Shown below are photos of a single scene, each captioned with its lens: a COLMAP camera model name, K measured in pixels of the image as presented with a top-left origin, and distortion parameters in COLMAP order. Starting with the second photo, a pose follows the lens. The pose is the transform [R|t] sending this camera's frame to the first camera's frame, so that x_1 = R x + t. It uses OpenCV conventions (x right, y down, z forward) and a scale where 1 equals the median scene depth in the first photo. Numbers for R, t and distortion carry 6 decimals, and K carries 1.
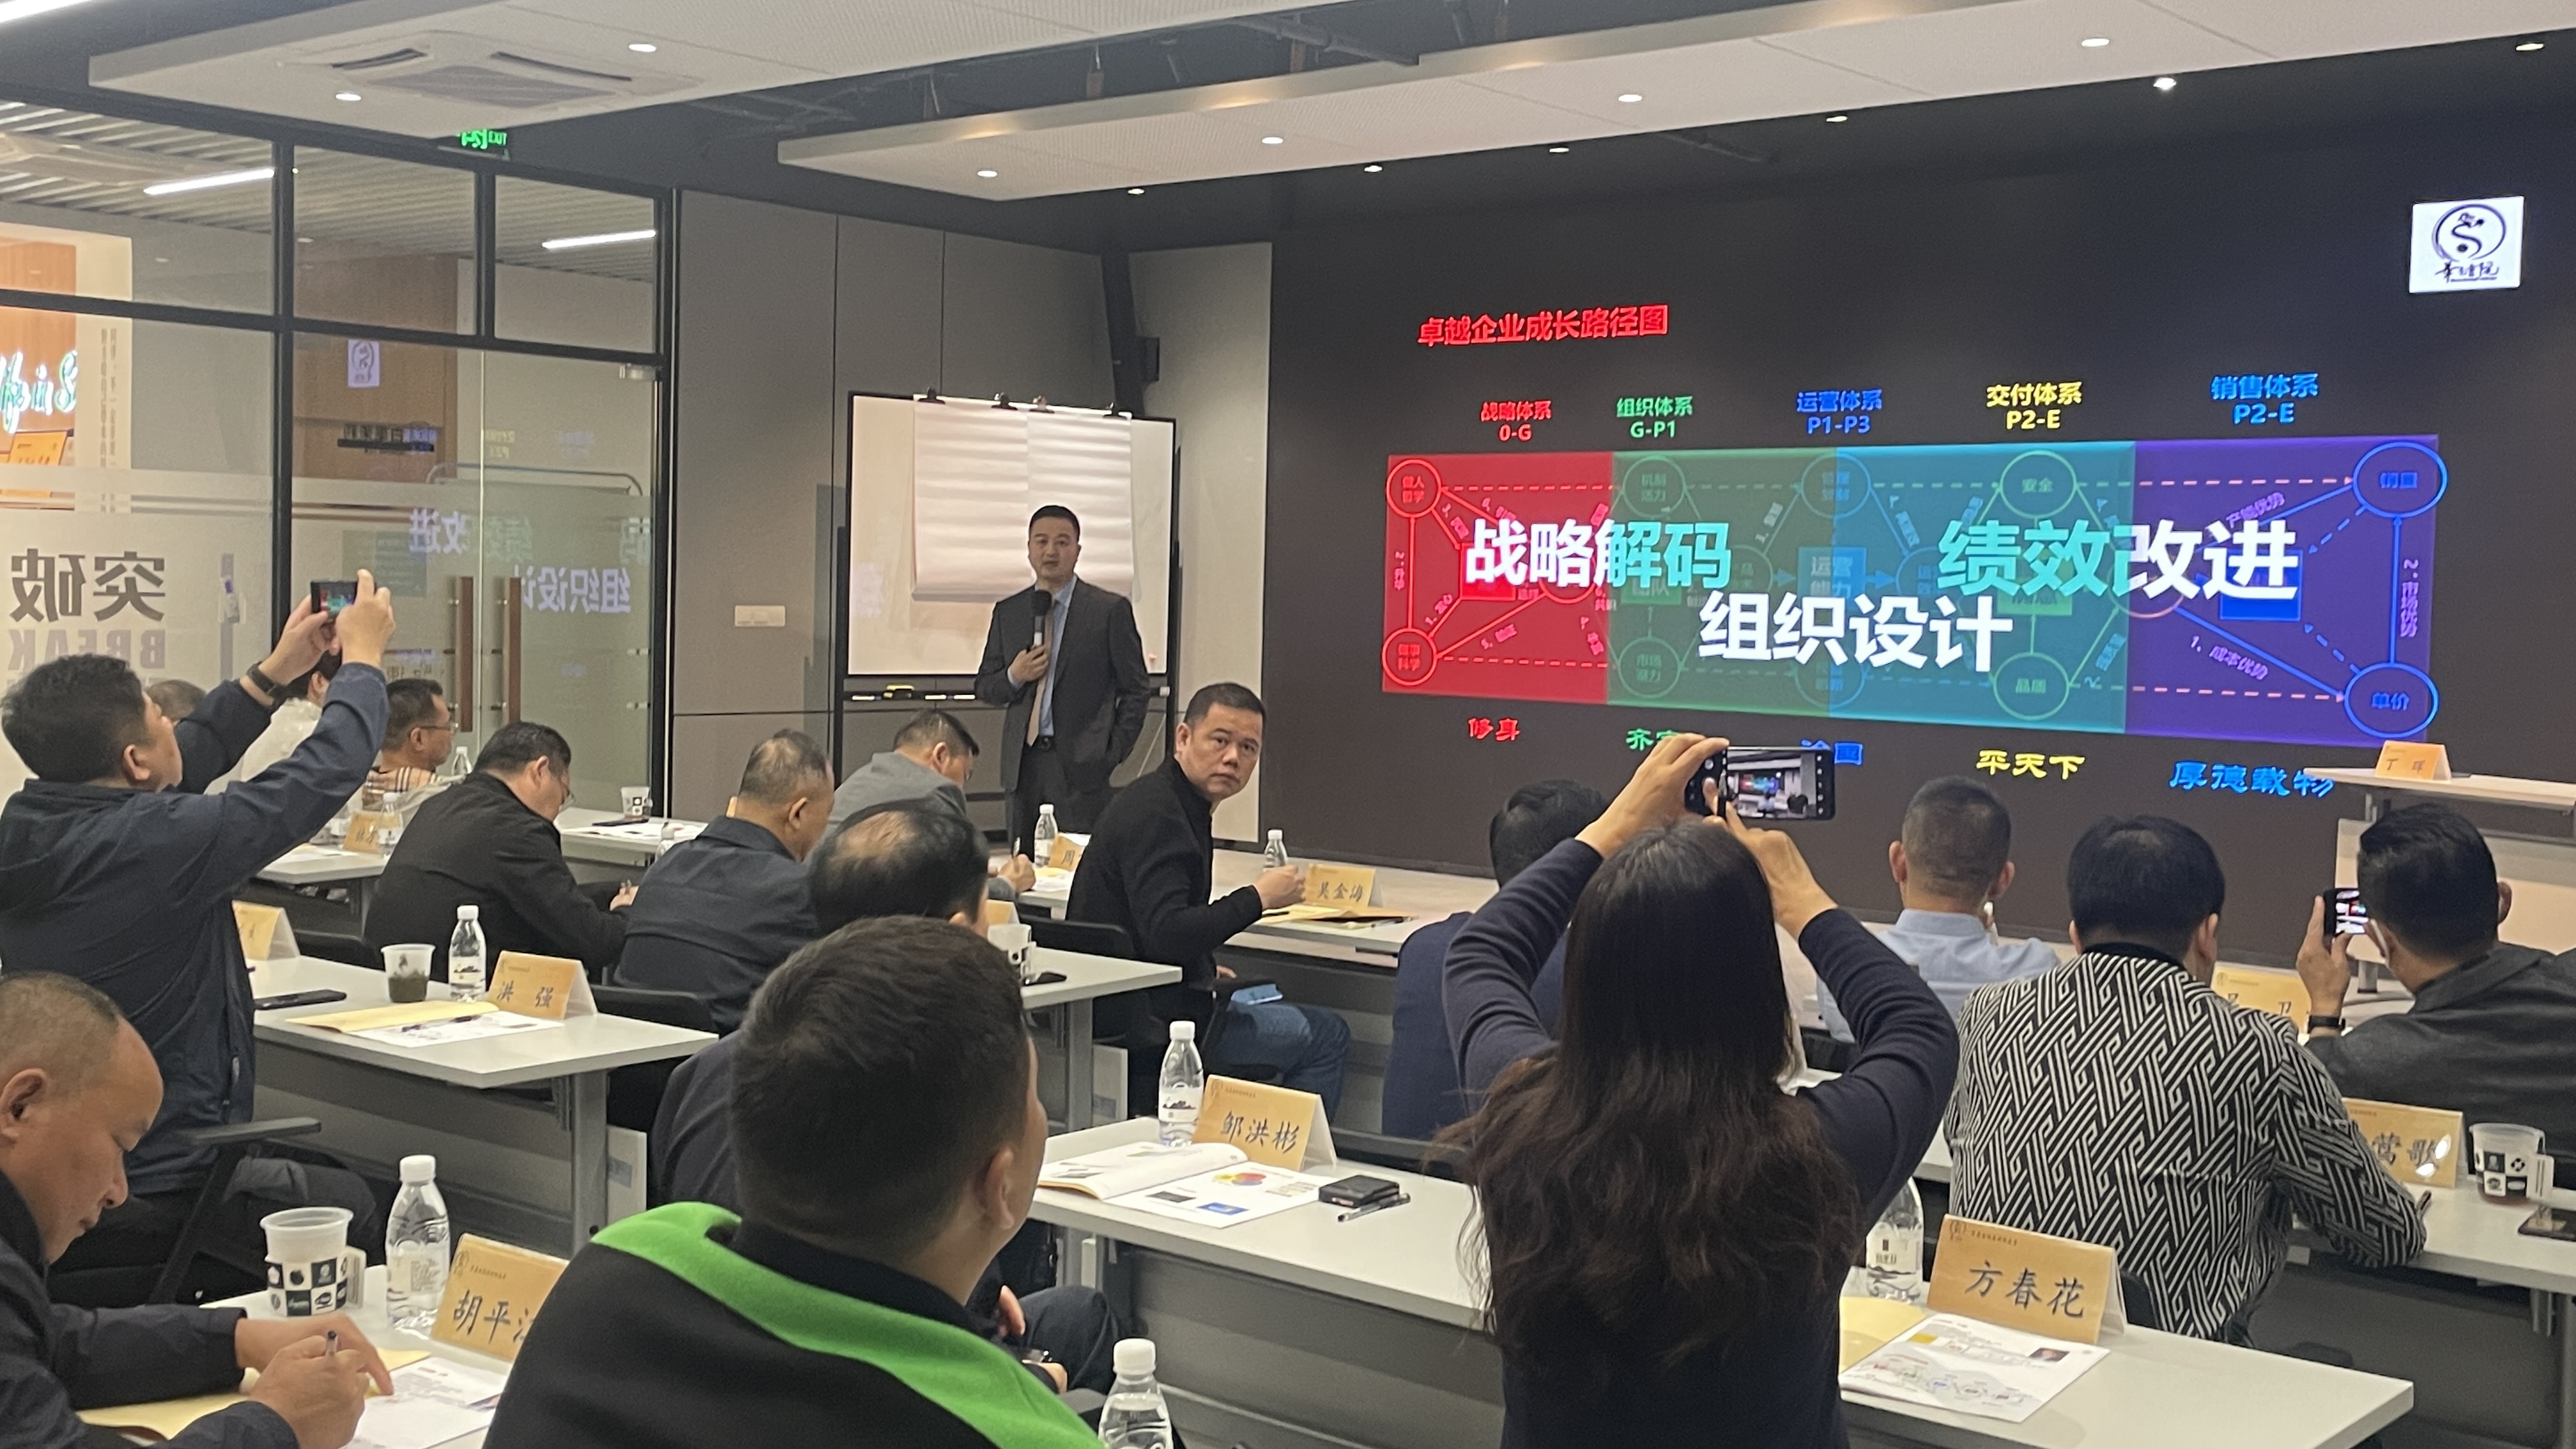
lens RADIAL K [[2728.5, 0, 1288.0], [0, 2728.5, 724.5], [0, 0, 1]] dist [0.087658, -0.004711]
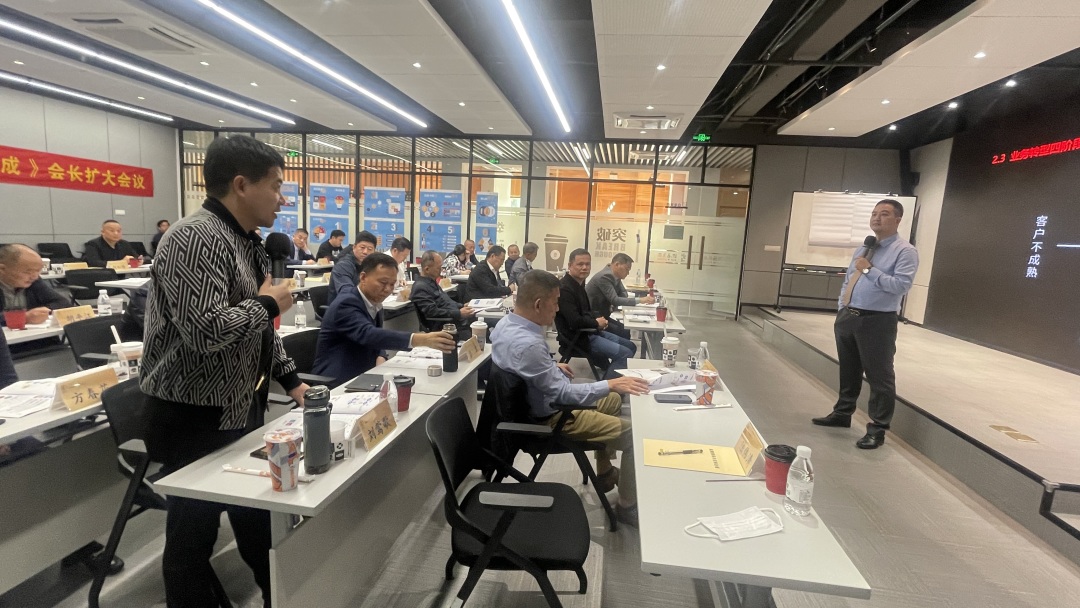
lens RADIAL K [[522.4, 0, 540.0], [0, 522.4, 304.0], [0, 0, 1]] dist [0.000428, 0.000254]
pose [[0.516497, 0.128494, -0.846593, 0.300167], [-0.085364, 0.991478, 0.098405, -0.004138], [0.852023, 0.021443, 0.523065, 0.297067]]
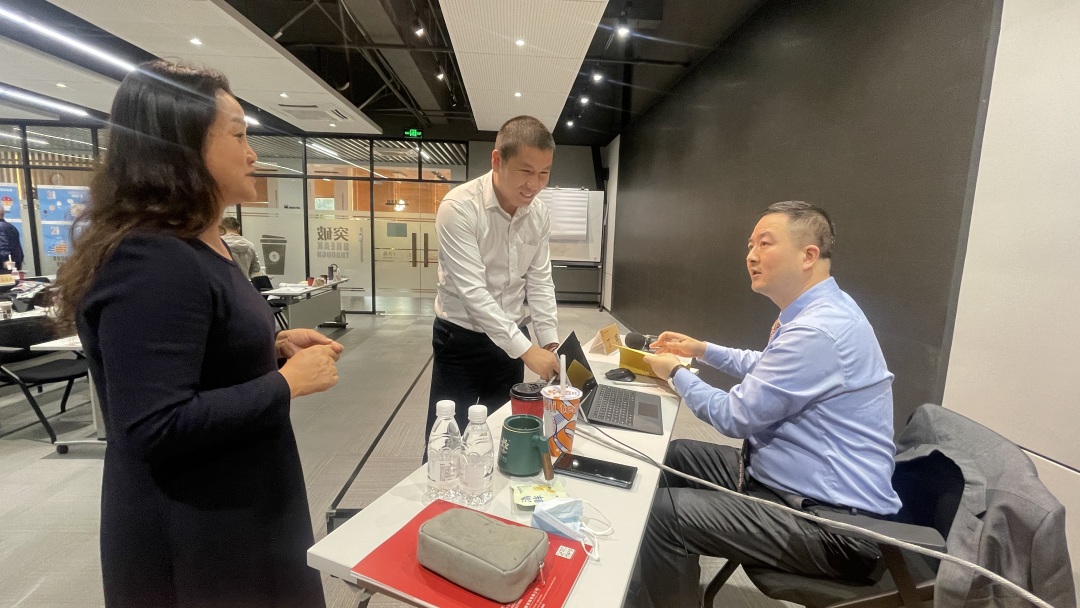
lens RADIAL K [[527.3, 0, 540.0], [0, 527.3, 304.0], [0, 0, 1]] dist [-0.001419, 0.000211]
pose [[0.680738, 0.093234, -0.726570, 0.446790], [-0.052142, 0.995519, 0.078893, -0.014639], [0.730669, -0.015821, 0.682548, 0.506698]]
